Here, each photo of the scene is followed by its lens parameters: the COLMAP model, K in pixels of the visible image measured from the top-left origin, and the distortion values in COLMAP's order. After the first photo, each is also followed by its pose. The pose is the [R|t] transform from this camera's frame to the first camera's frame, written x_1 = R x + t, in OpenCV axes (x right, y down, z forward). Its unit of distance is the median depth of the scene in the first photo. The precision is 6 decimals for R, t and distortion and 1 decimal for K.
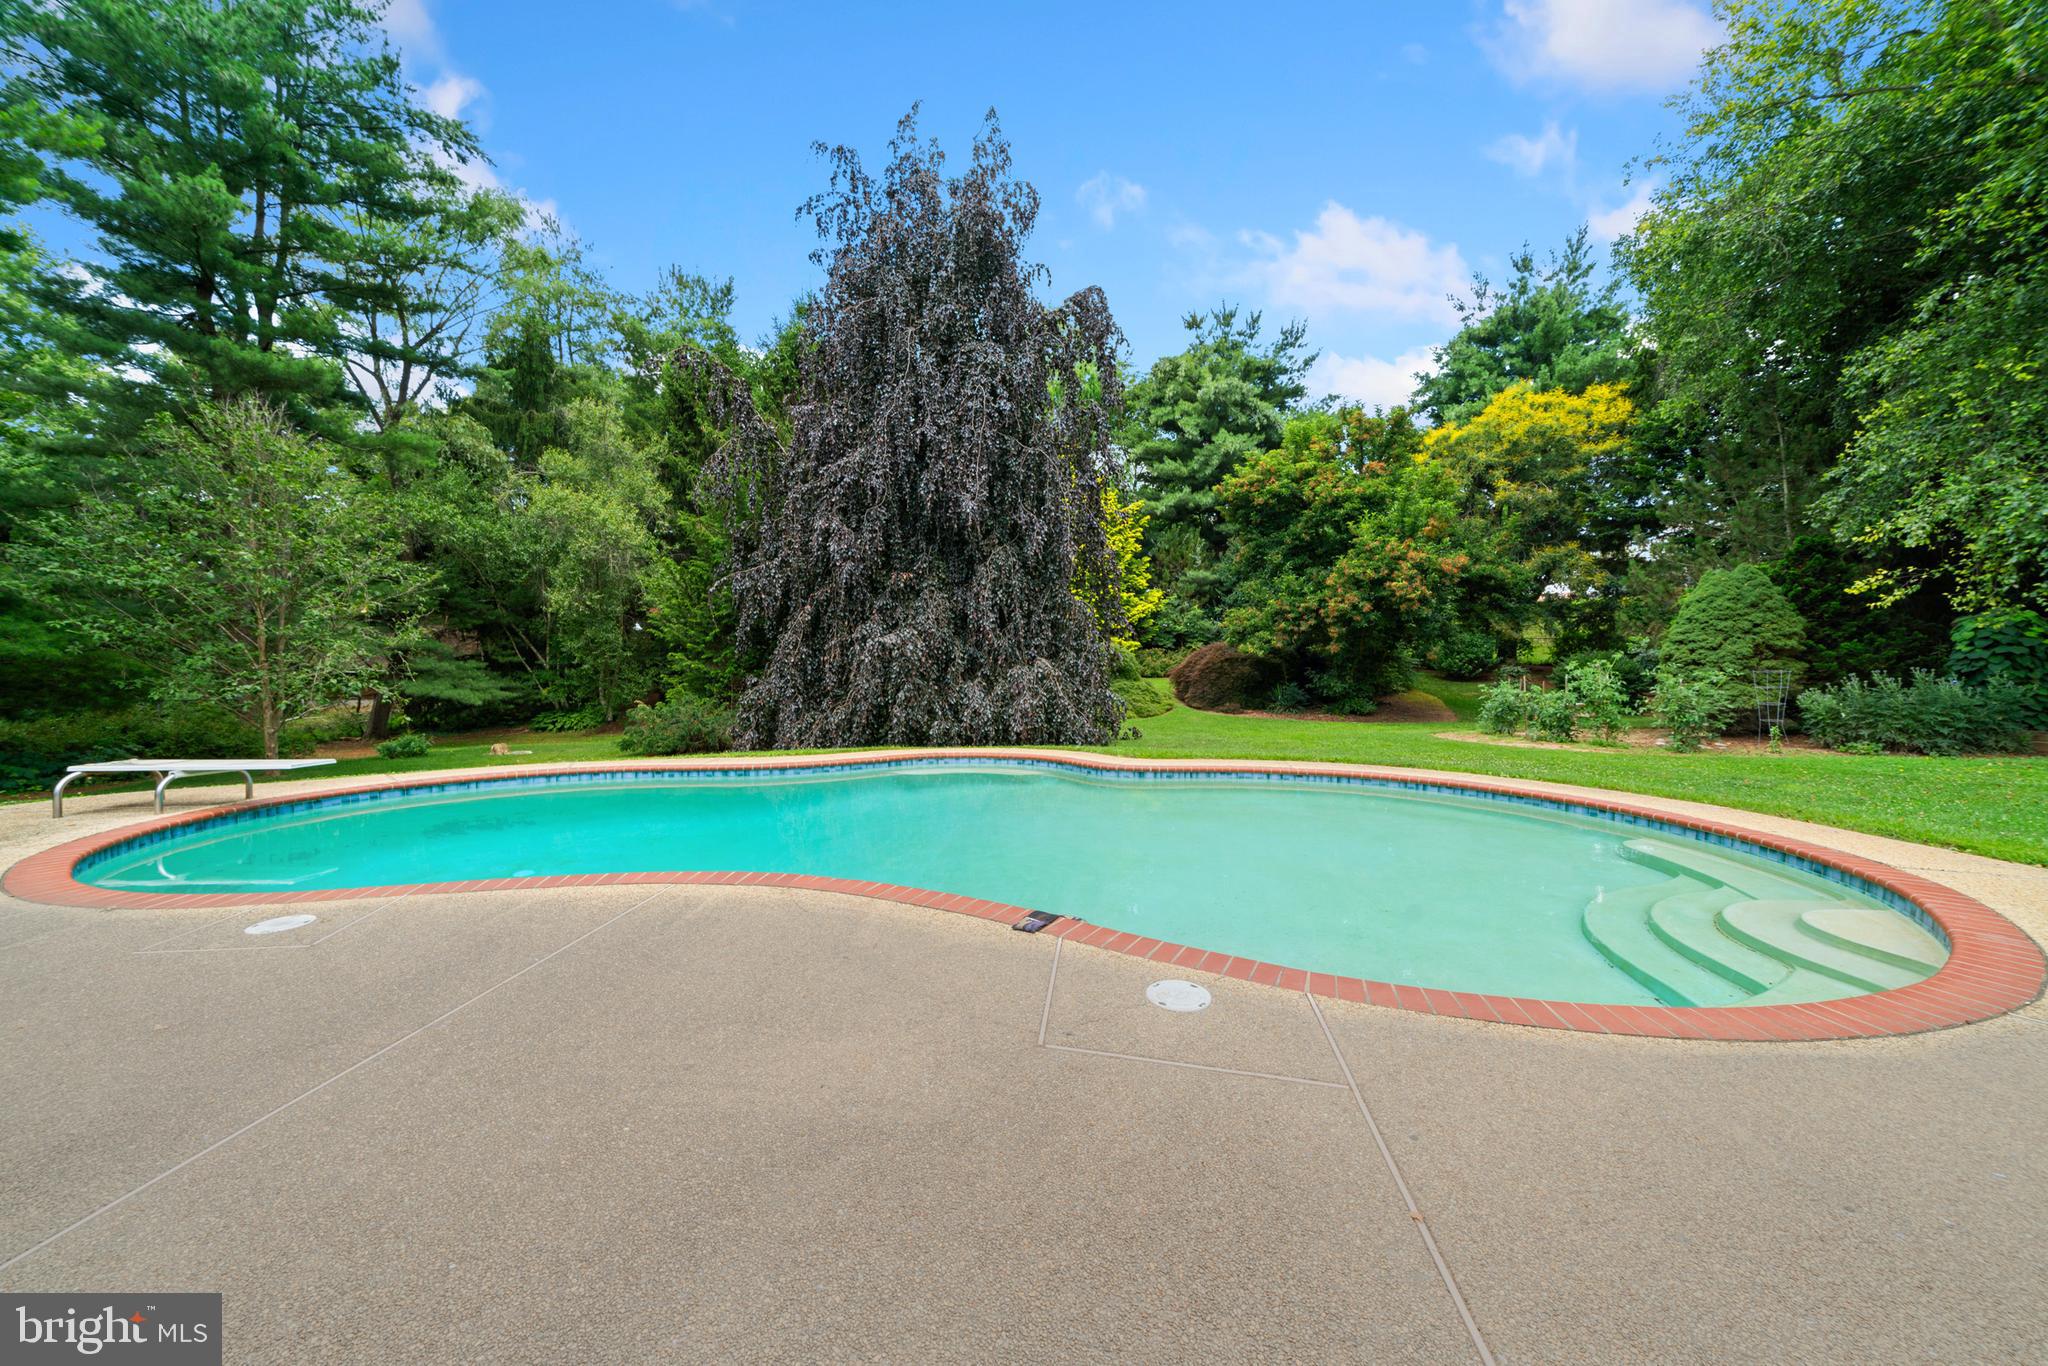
lens RADIAL K [[693.8, 0, 1018.1], [0, 693.8, 690.0], [0, 0, 1]] dist [-0.003592, -0.000122]
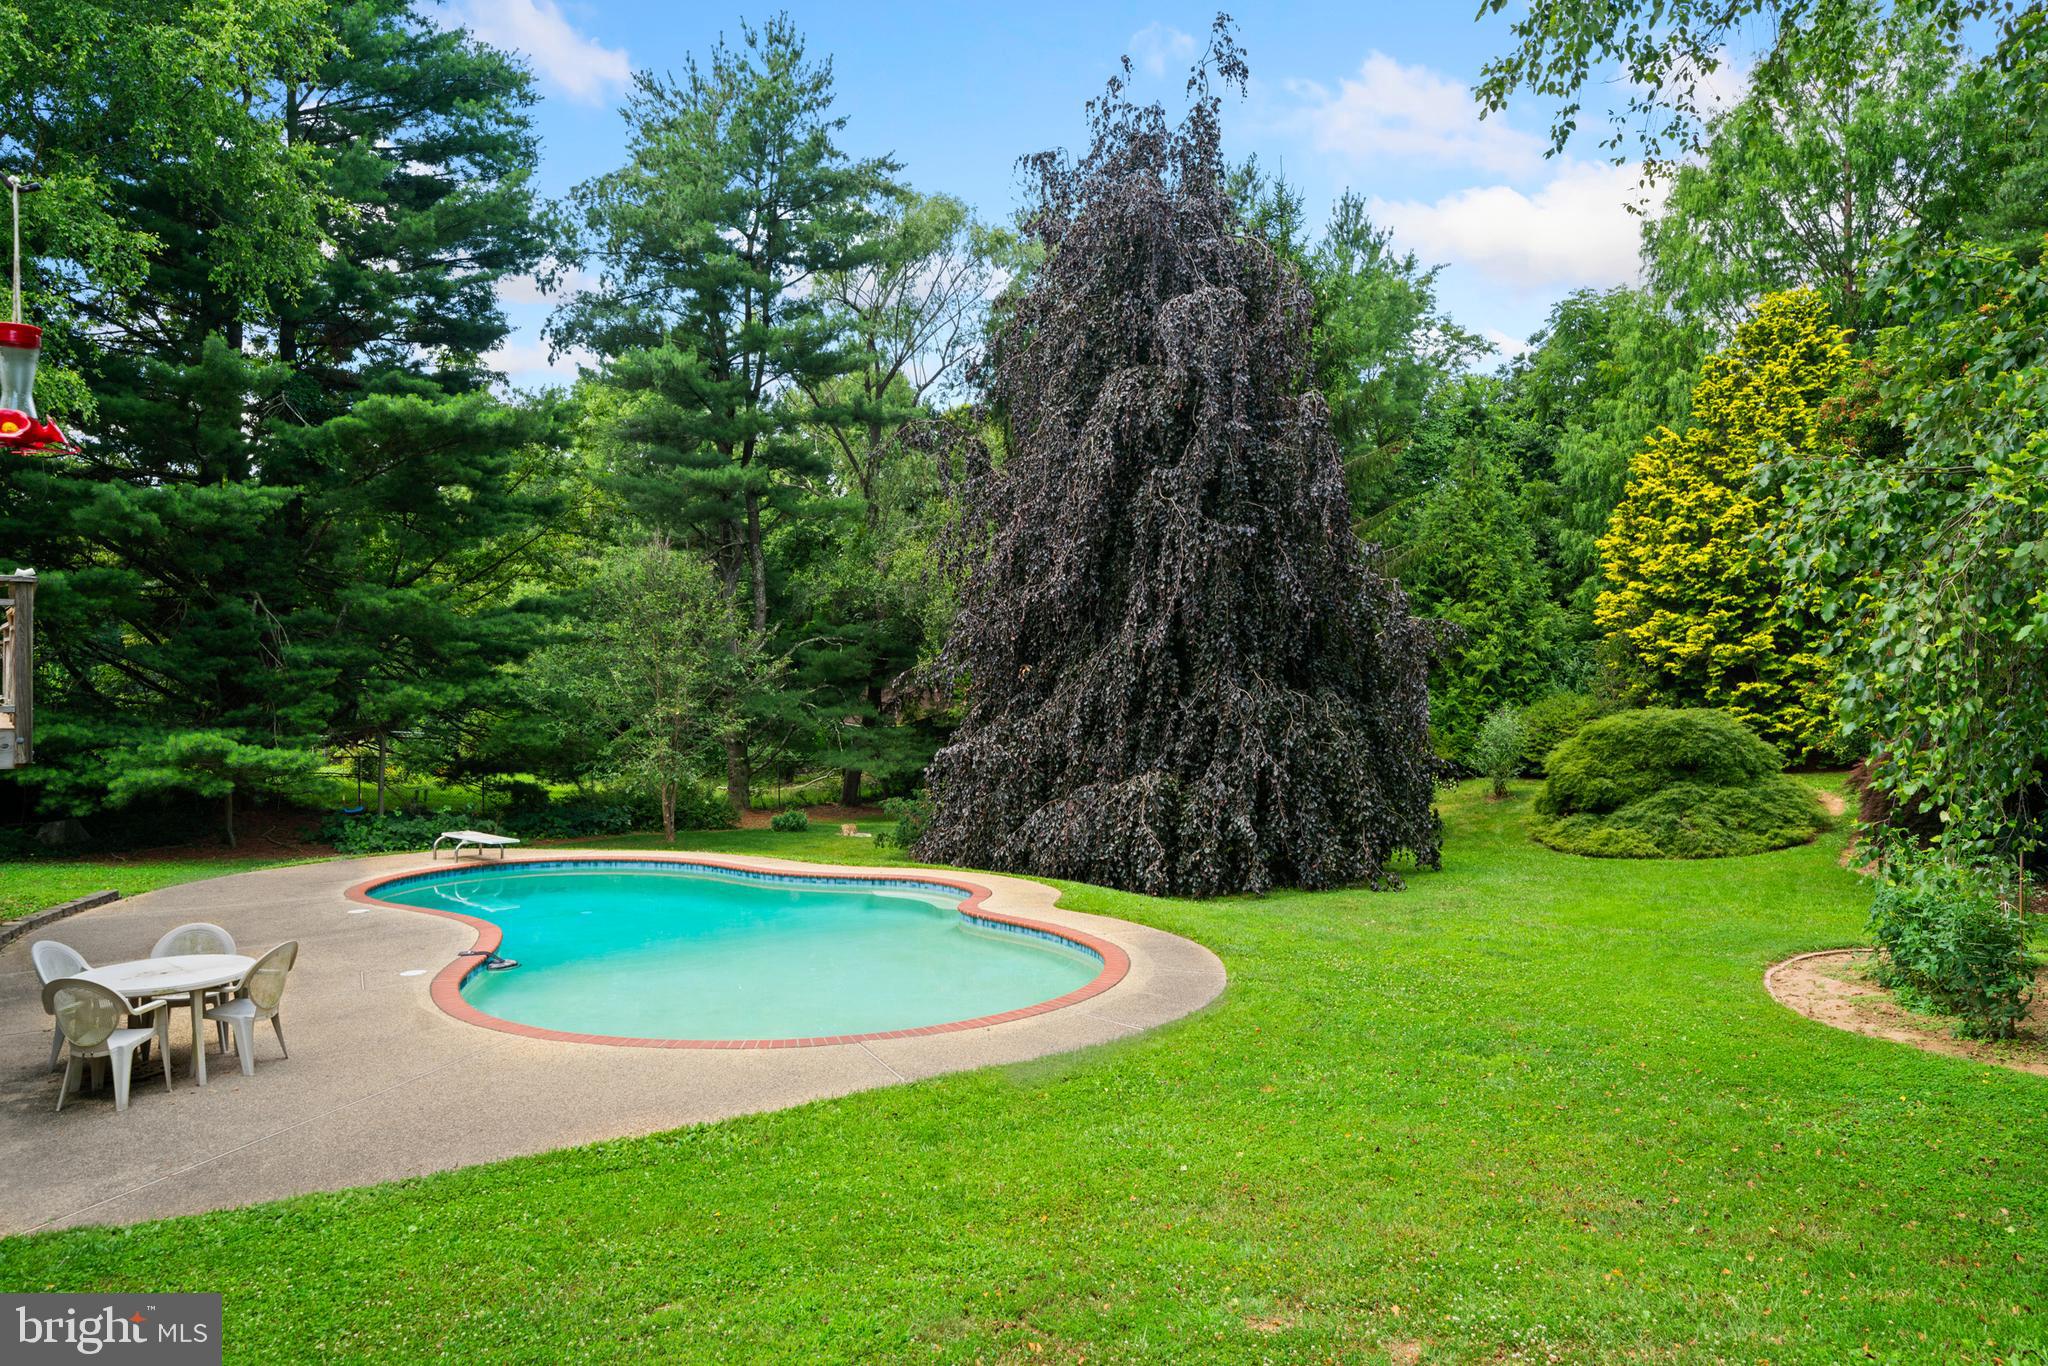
lens RADIAL K [[1361.8, 0, 1013.9], [0, 1361.8, 680.9], [0, 0, 1]] dist [0.003751, 0.001652]
pose [[0.667972, -0.003555, -0.744178, 0.643993], [-0.019449, 0.999564, -0.022233, -0.066222], [0.743932, 0.029325, 0.667612, -0.082986]]
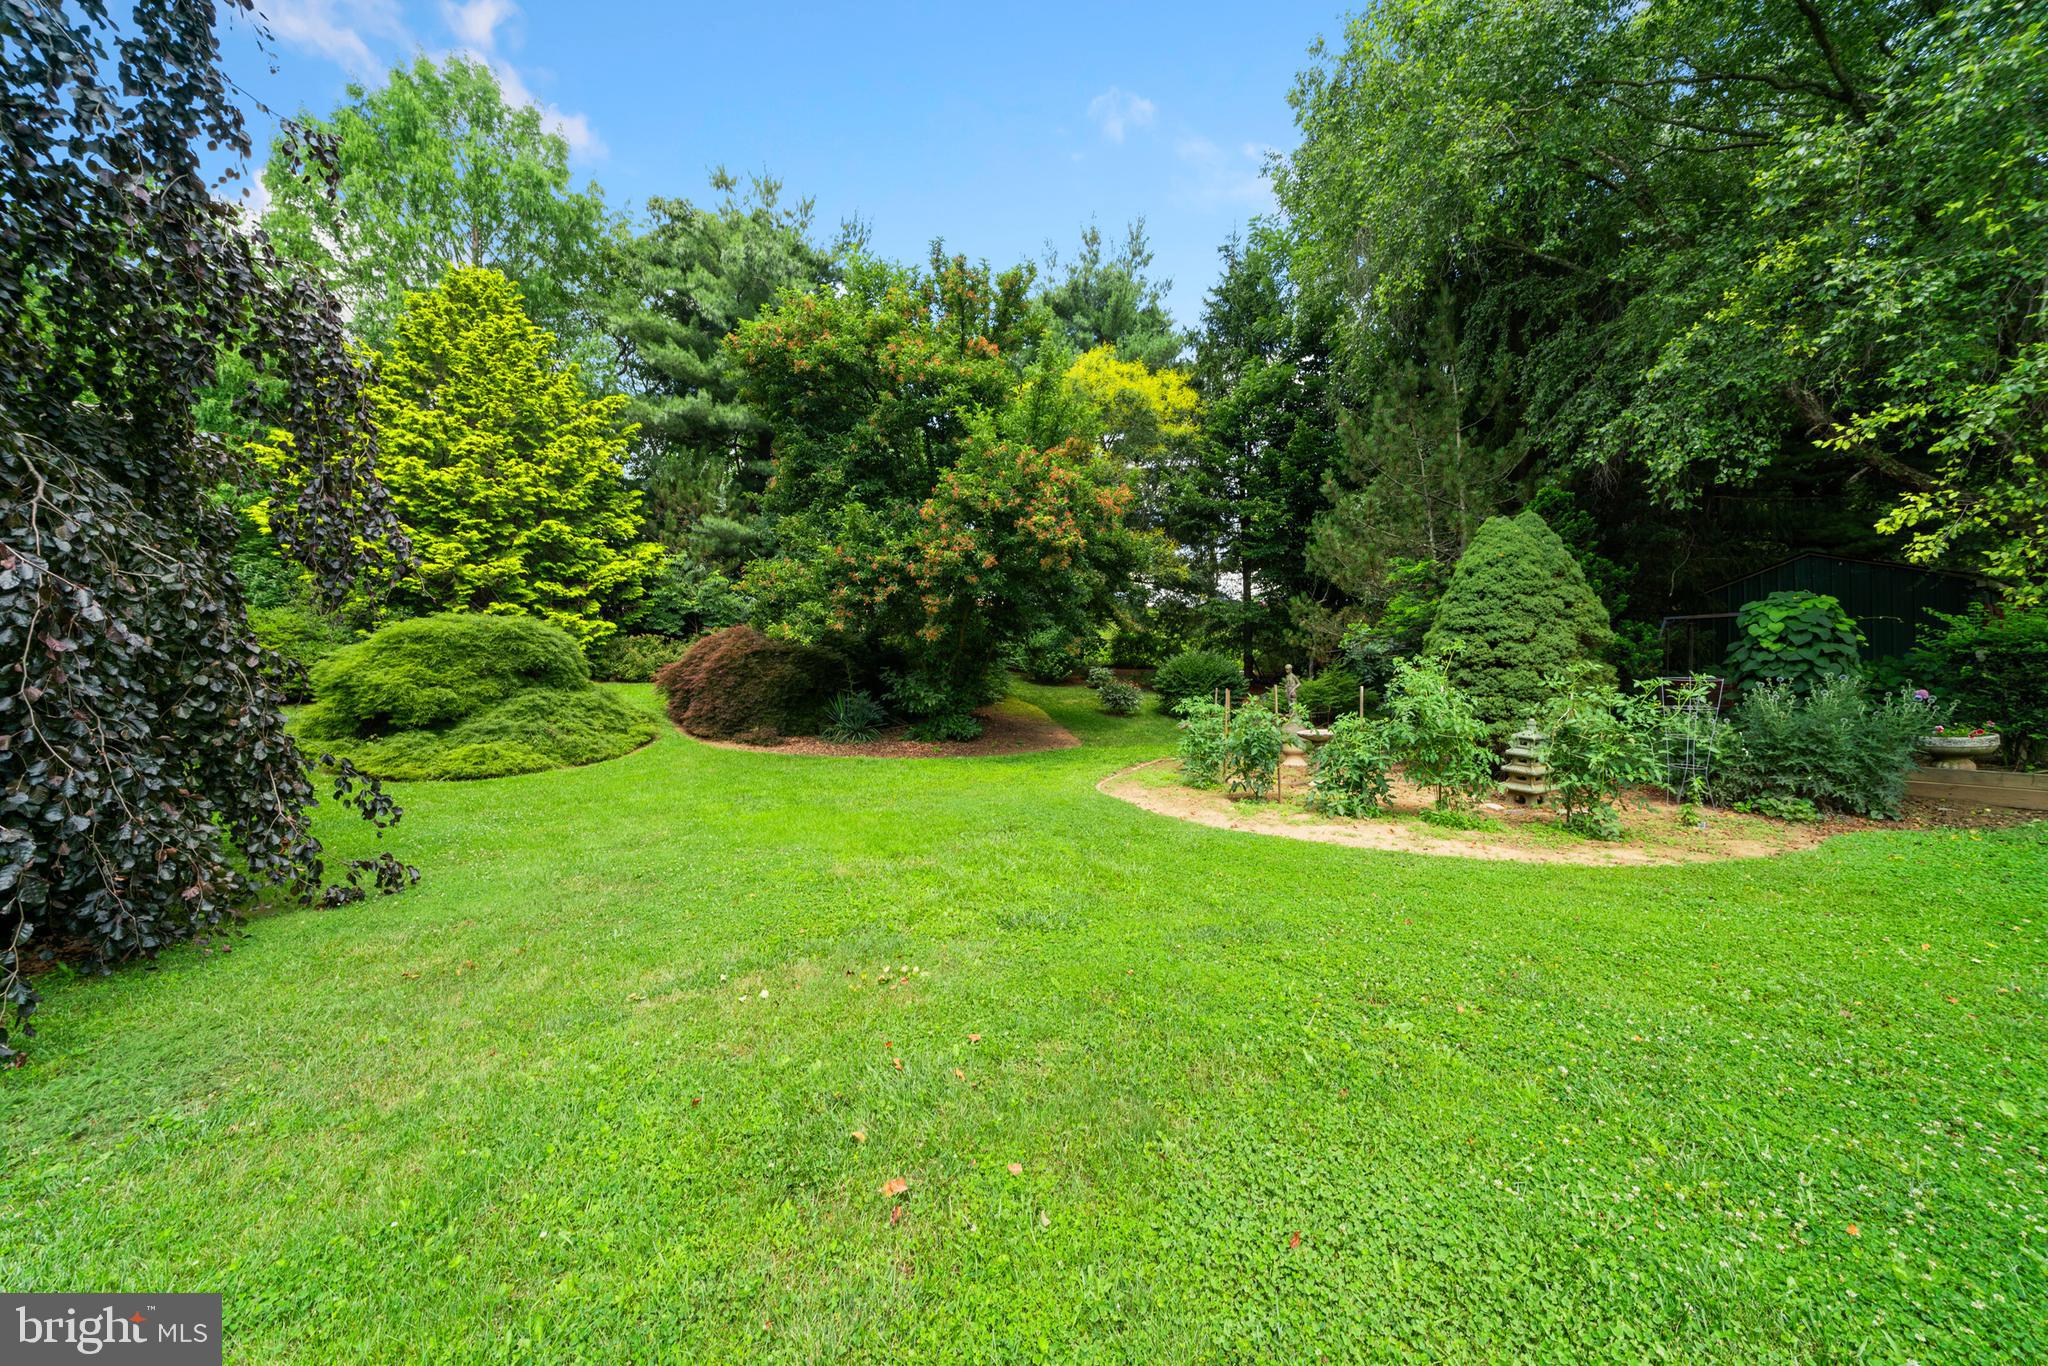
lens RADIAL K [[703.8, 0, 1018.7], [0, 703.8, 676.6], [0, 0, 1]] dist [-0.000390, -0.000088]
pose [[0.823866, -0.000561, 0.566784, 0.163612], [0.011368, 0.999815, -0.015534, -0.013194], [-0.566670, 0.019241, 0.823720, 0.424049]]
